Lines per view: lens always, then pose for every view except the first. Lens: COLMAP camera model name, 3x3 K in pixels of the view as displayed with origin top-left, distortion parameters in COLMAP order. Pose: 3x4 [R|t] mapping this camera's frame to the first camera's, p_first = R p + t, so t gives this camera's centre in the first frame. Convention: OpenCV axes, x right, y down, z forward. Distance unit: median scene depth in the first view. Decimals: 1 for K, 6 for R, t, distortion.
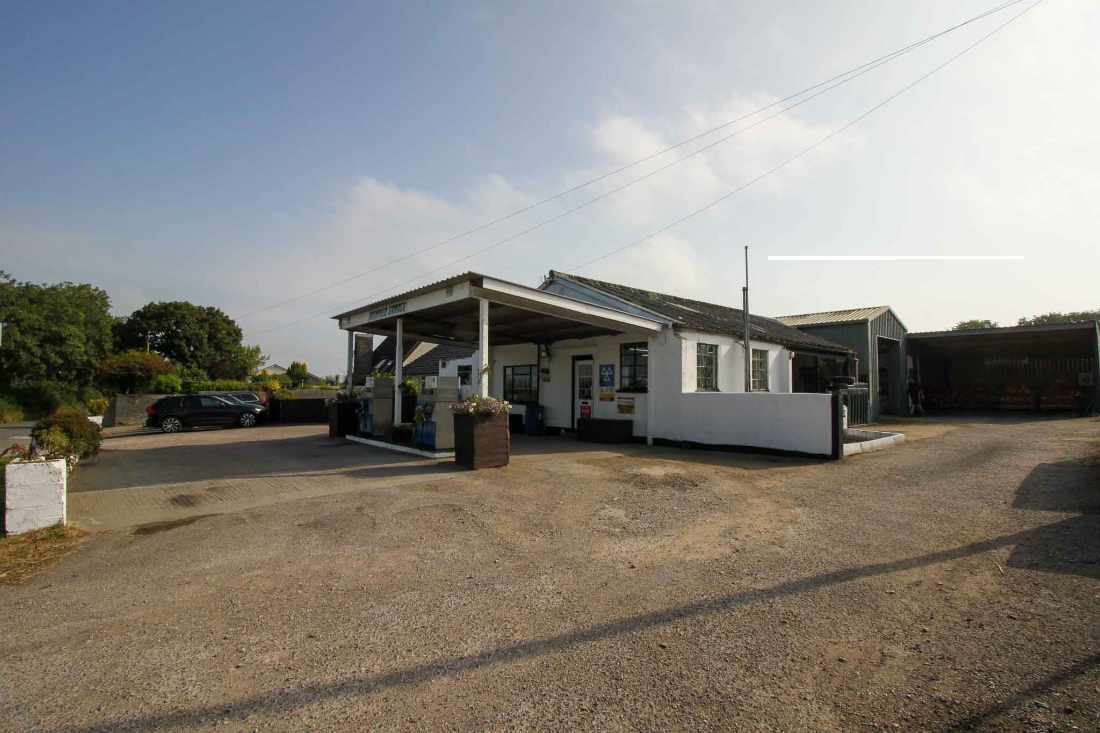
lens RADIAL K [[547.9, 0, 549.3], [0, 547.9, 365.5], [0, 0, 1]] dist [-0.005993, -0.000370]
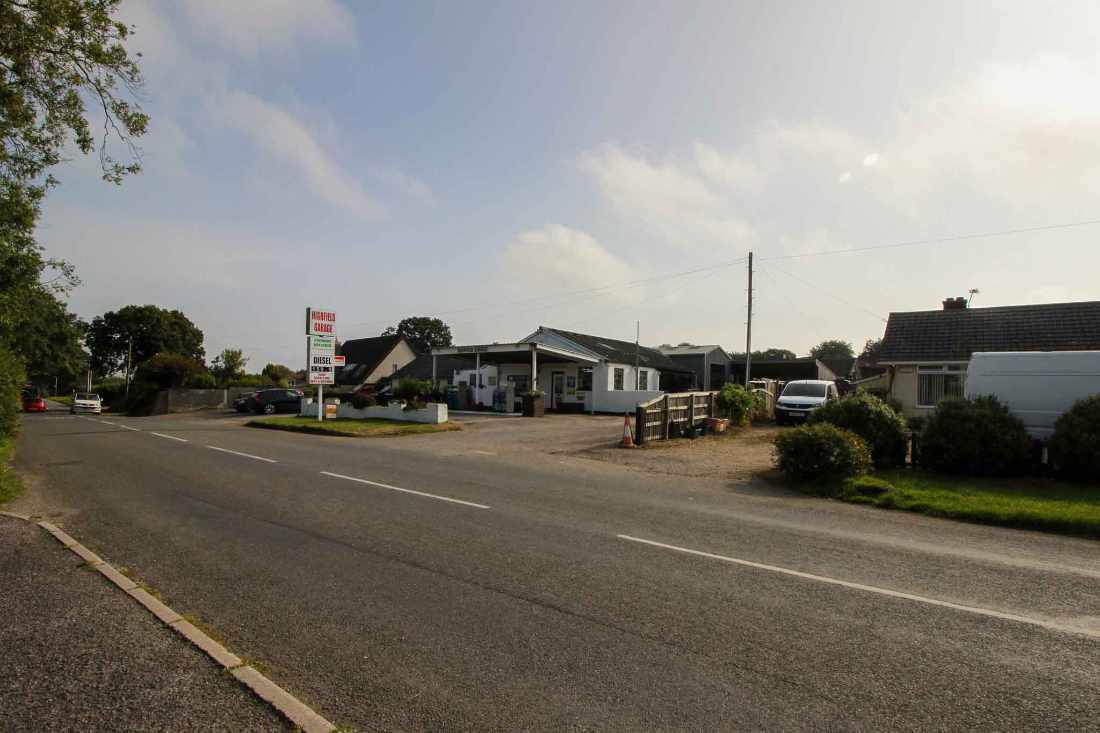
lens RADIAL K [[547.9, 0, 550.5], [0, 547.9, 371.4], [0, 0, 1]] dist [-0.005993, -0.000370]
pose [[0.986568, 0.022314, 0.161818, -0.297501], [-0.022666, 0.999743, 0.000328, -0.019916], [-0.161770, -0.003991, 0.986820, -0.989968]]
